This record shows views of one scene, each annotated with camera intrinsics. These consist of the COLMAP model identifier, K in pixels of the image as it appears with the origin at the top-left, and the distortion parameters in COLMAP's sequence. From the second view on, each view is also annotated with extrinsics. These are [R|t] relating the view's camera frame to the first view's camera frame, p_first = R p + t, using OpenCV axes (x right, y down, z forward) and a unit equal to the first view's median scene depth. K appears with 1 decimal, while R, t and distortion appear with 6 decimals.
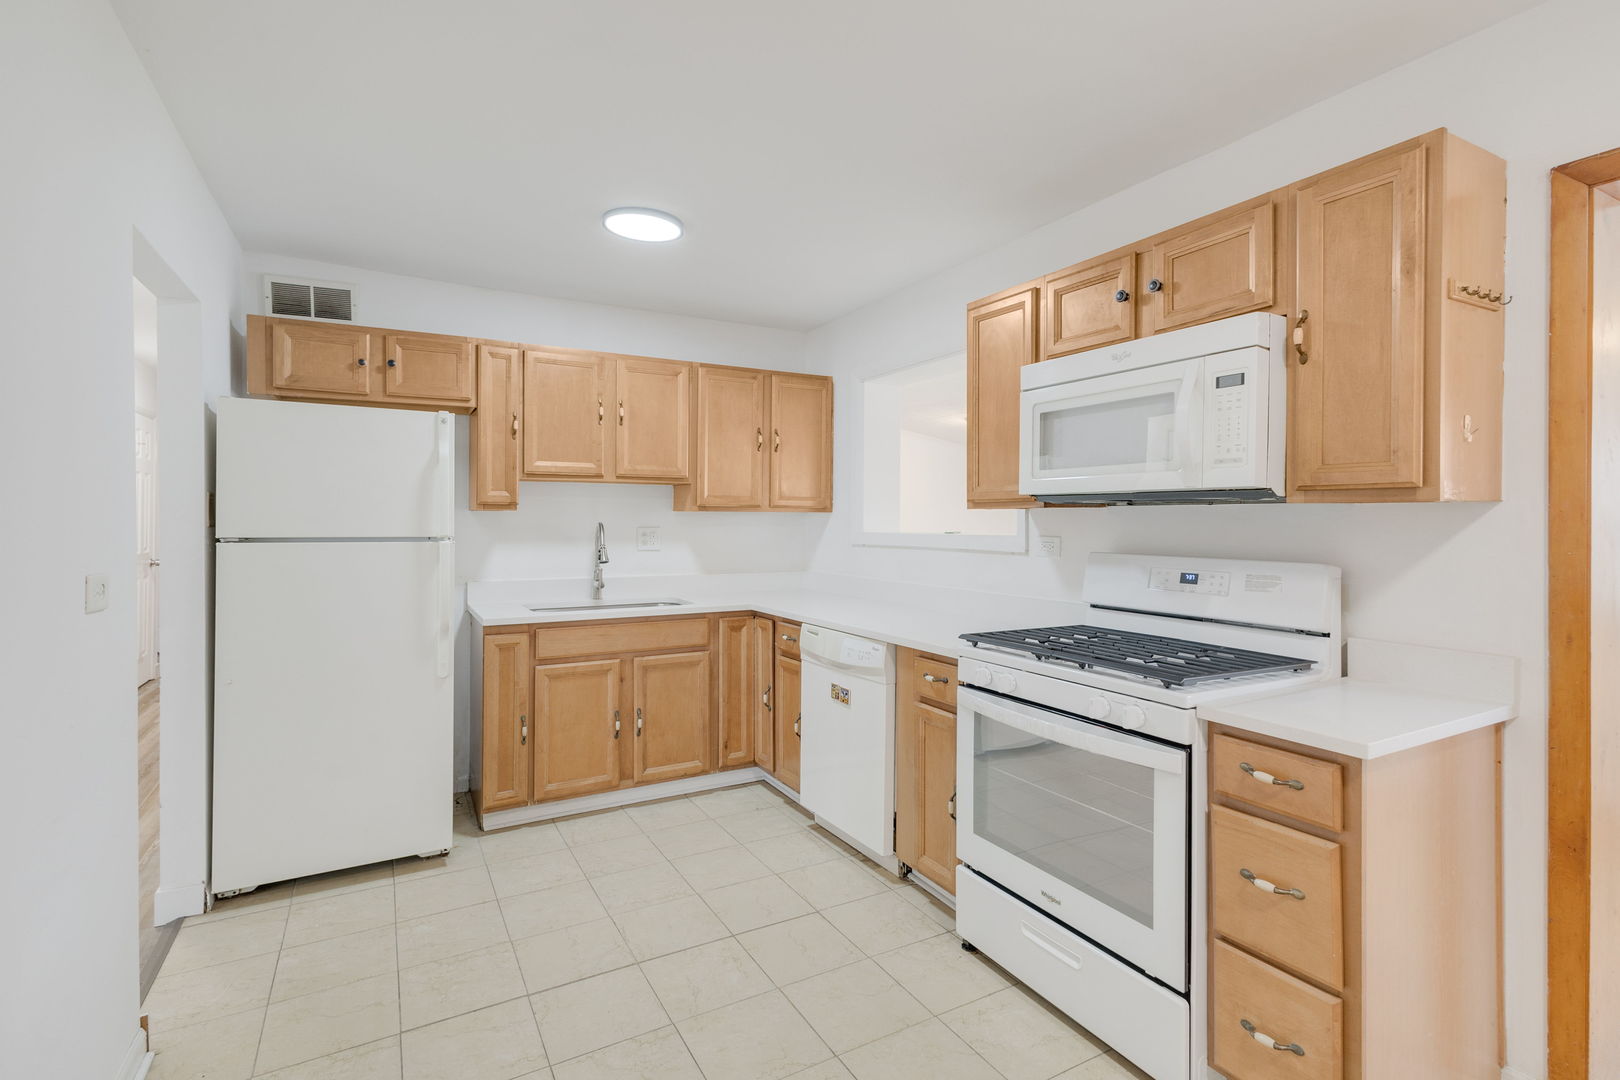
lens RADIAL K [[759.3, 0, 803.4], [0, 759.3, 526.4], [0, 0, 1]] dist [0.001719, 0.000587]
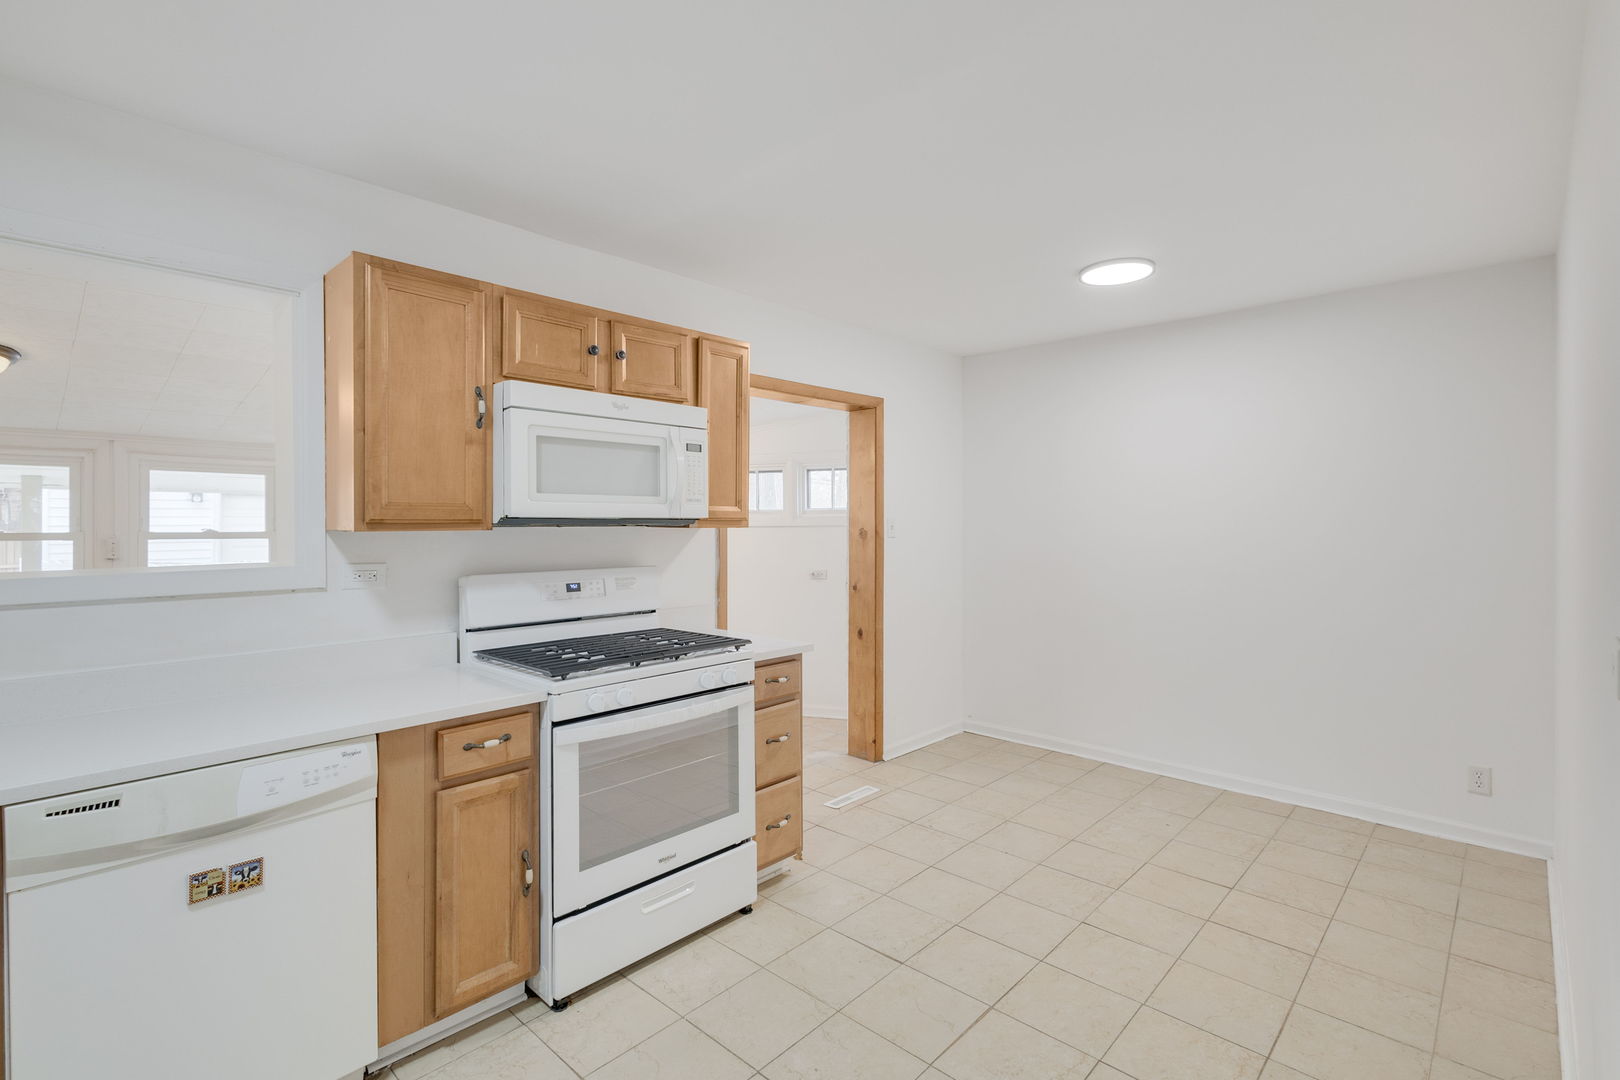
lens RADIAL K [[759.3, 0, 805.0], [0, 759.3, 530.2], [0, 0, 1]] dist [0.001719, 0.000587]
pose [[-0.311824, -0.013245, 0.950048, -0.771156], [0.009828, 0.999804, 0.017165, -0.041082], [-0.950089, 0.014690, -0.311633, 1.024249]]
